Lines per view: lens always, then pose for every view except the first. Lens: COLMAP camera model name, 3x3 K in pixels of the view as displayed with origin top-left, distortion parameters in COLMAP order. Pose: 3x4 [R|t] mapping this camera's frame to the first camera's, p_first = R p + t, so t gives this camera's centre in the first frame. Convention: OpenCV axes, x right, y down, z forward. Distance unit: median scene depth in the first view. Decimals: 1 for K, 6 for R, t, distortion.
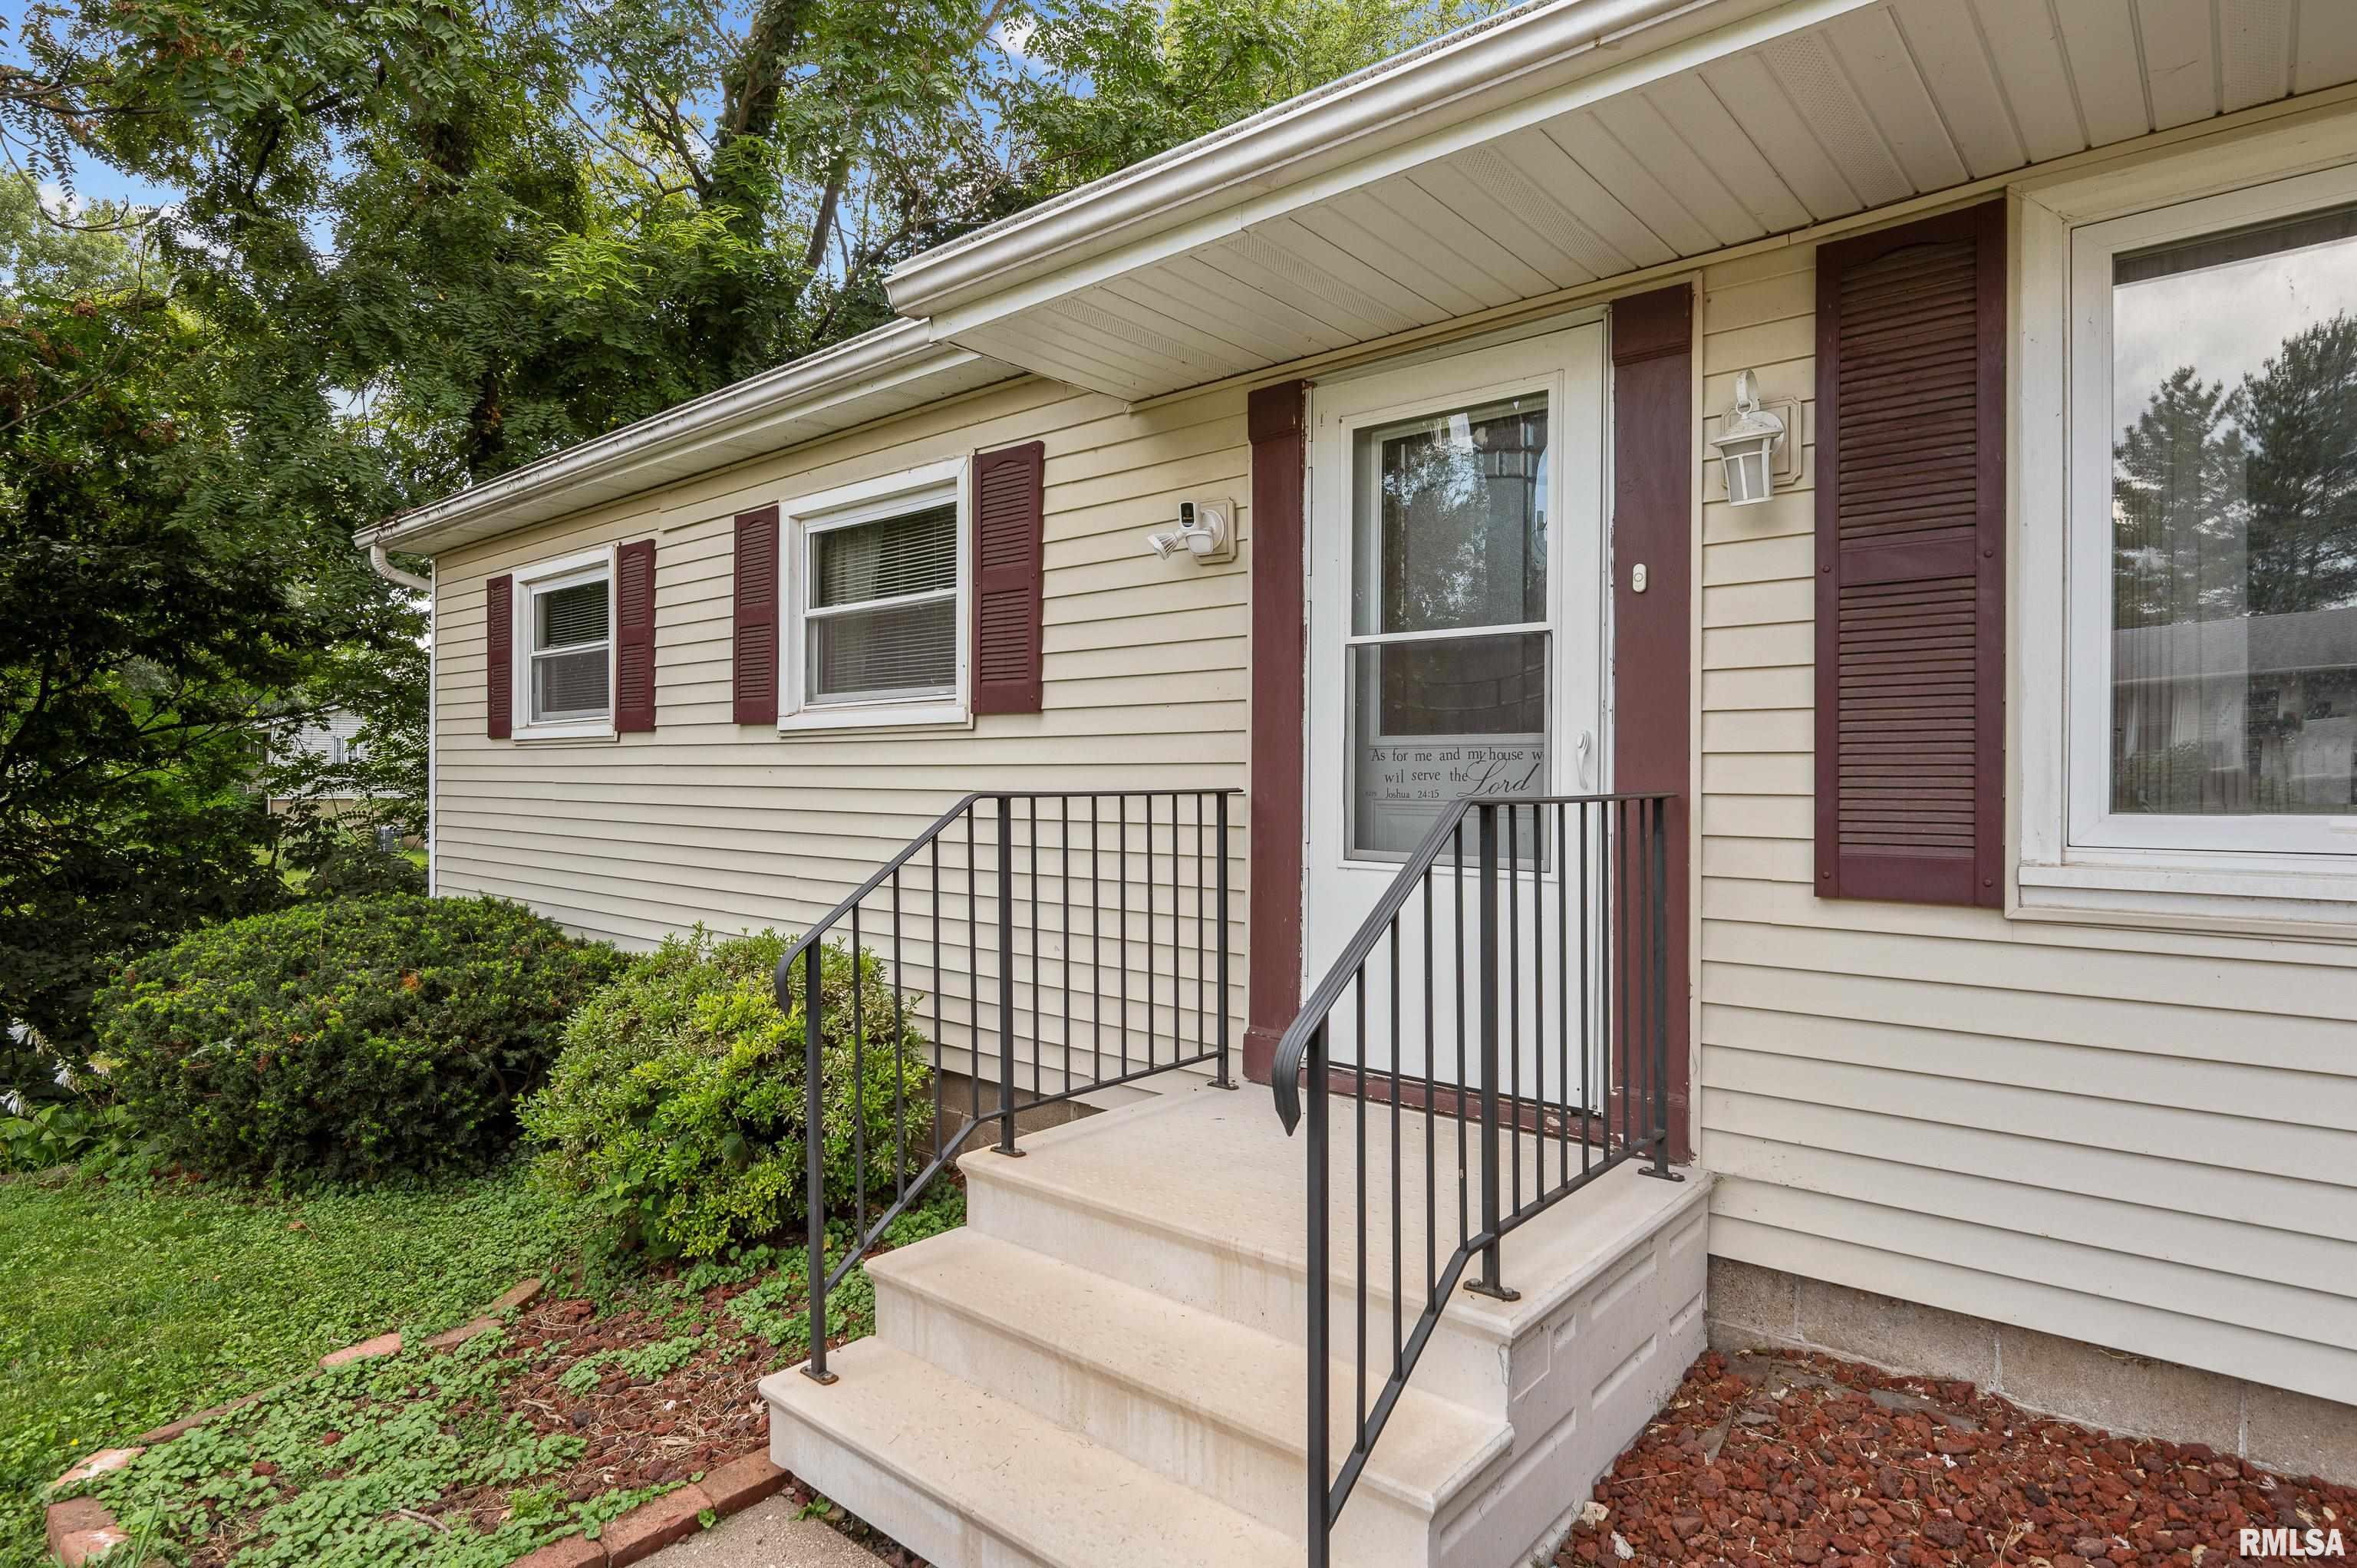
lens RADIAL K [[1261.7, 0, 1177.4], [0, 1261.7, 779.8], [0, 0, 1]] dist [0.003654, -0.000015]
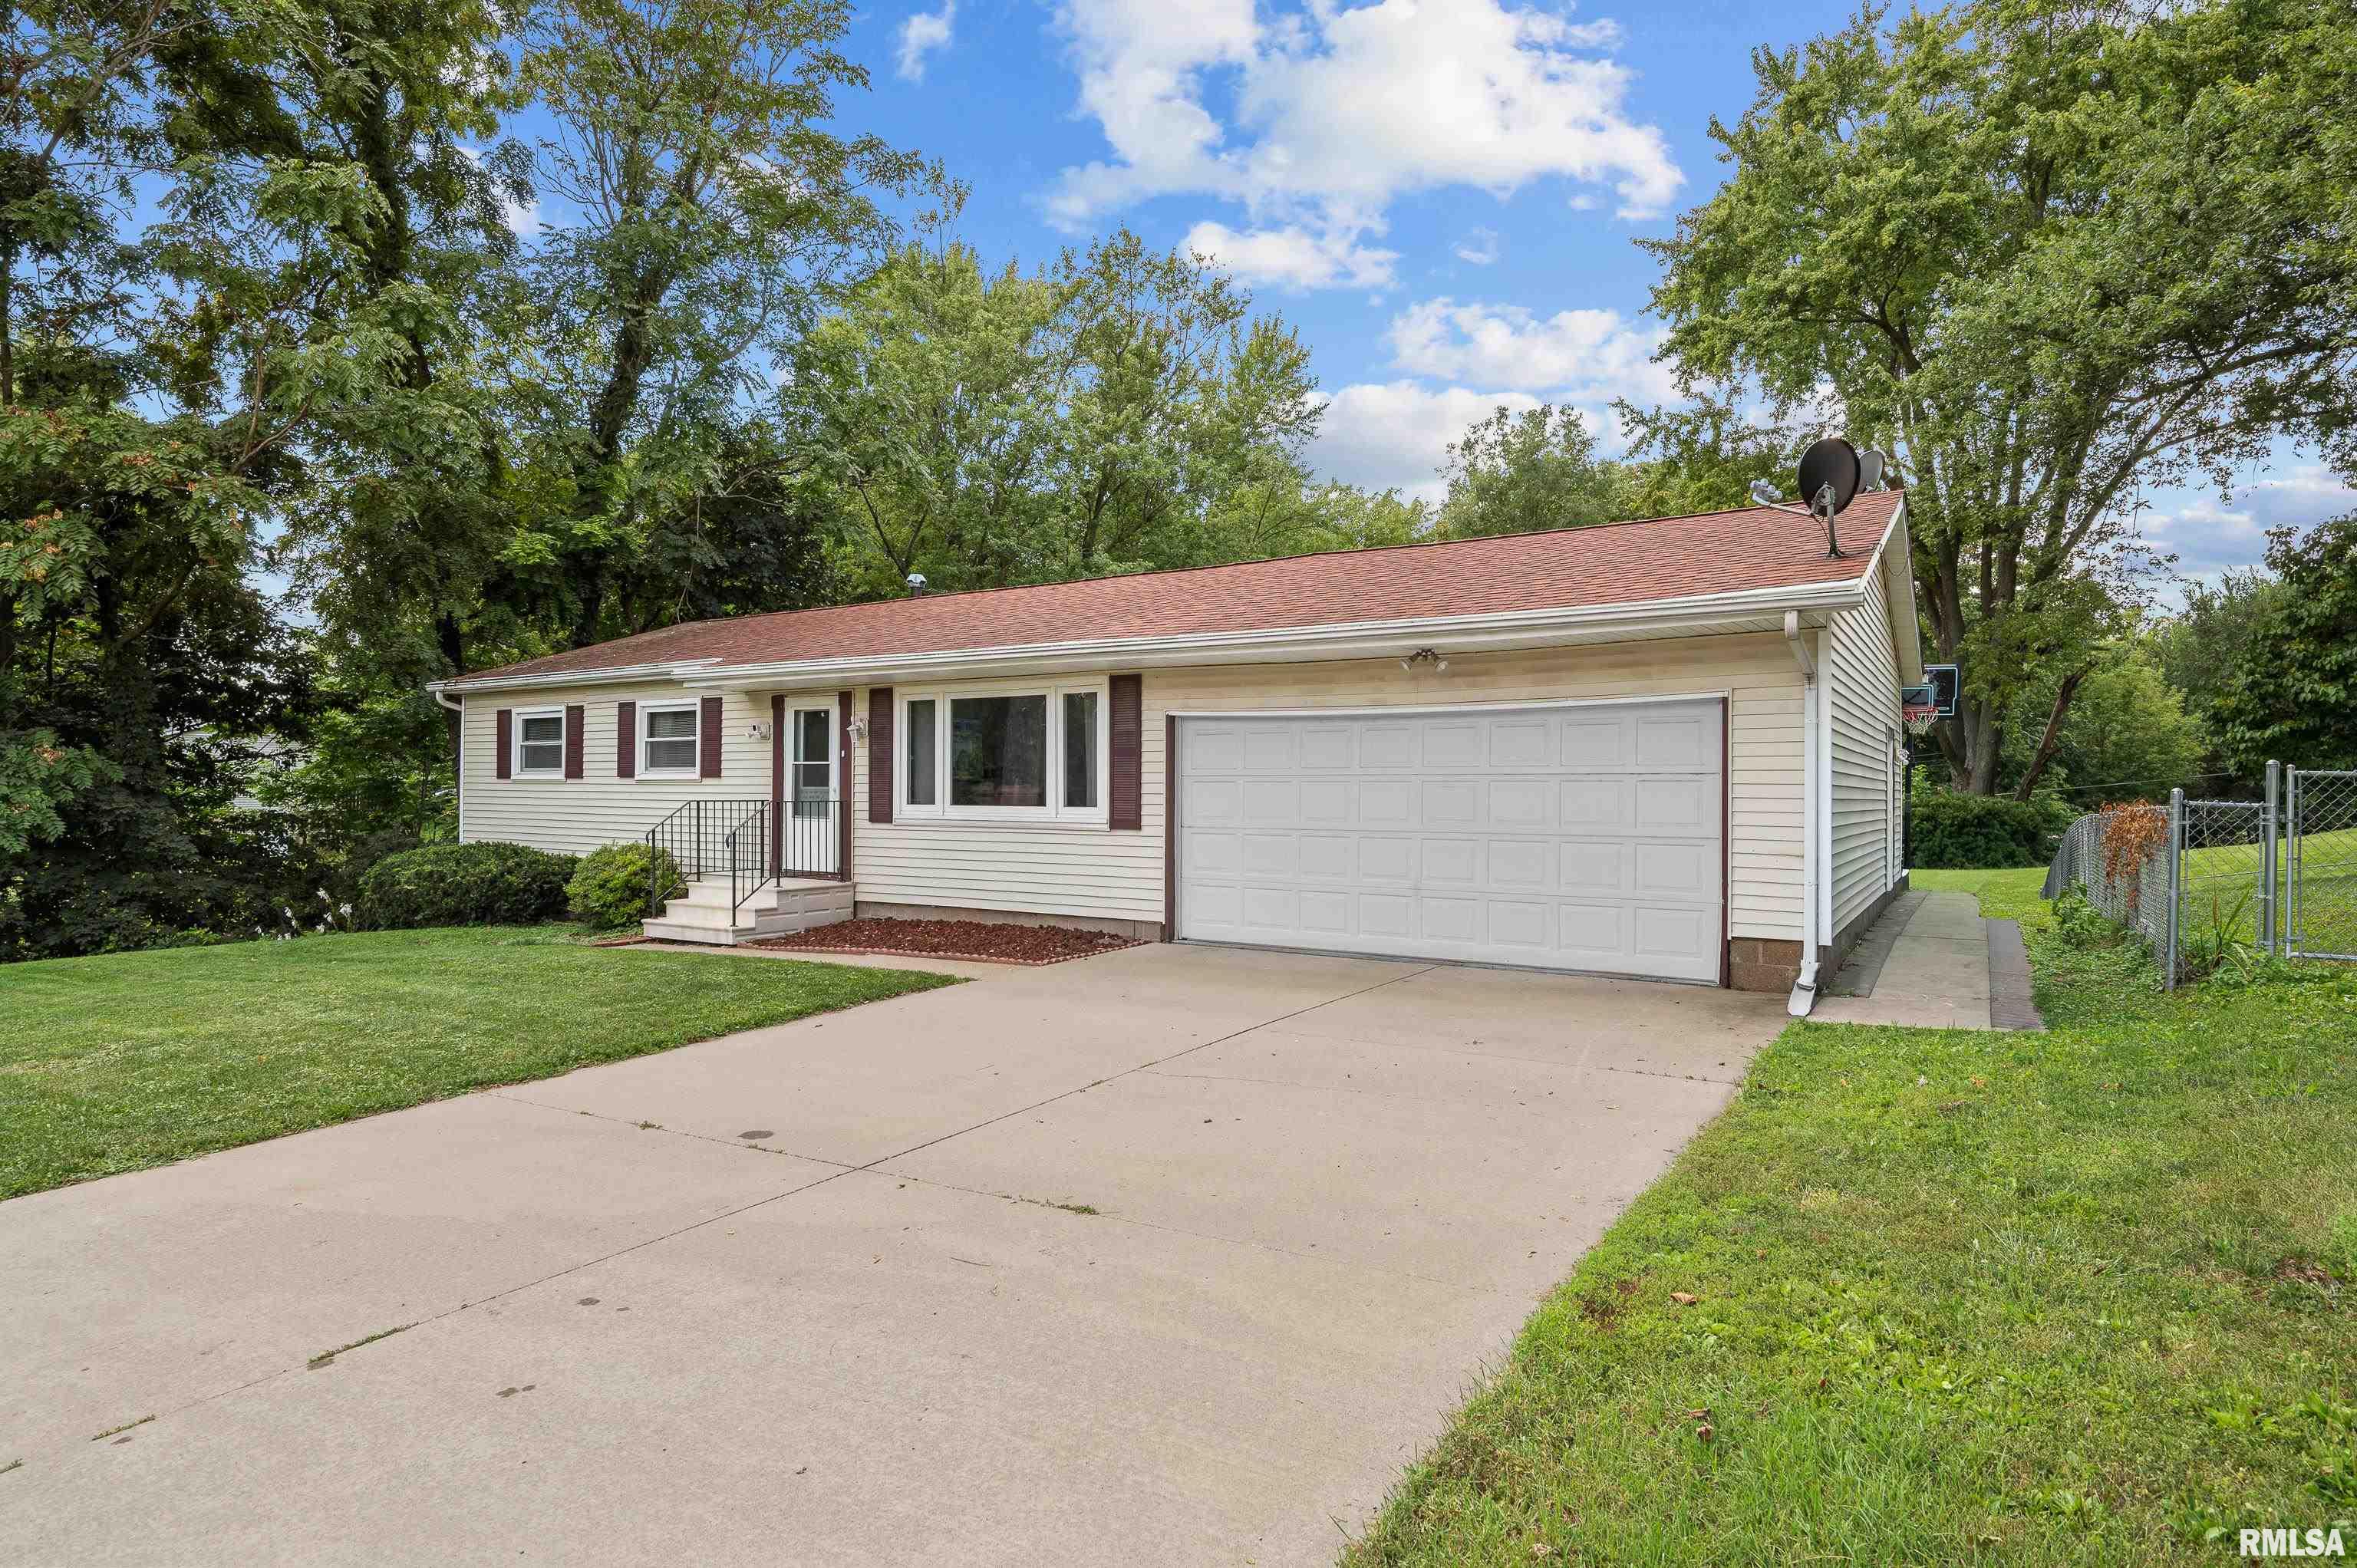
lens RADIAL K [[1261.7, 0, 1178.6], [0, 1261.7, 783.9], [0, 0, 1]] dist [0.003654, -0.000015]
pose [[0.990625, 0.005126, 0.136512, 0.632783], [-0.003907, 0.999950, -0.009201, -0.009446], [-0.136552, 0.008581, 0.990596, -2.461429]]
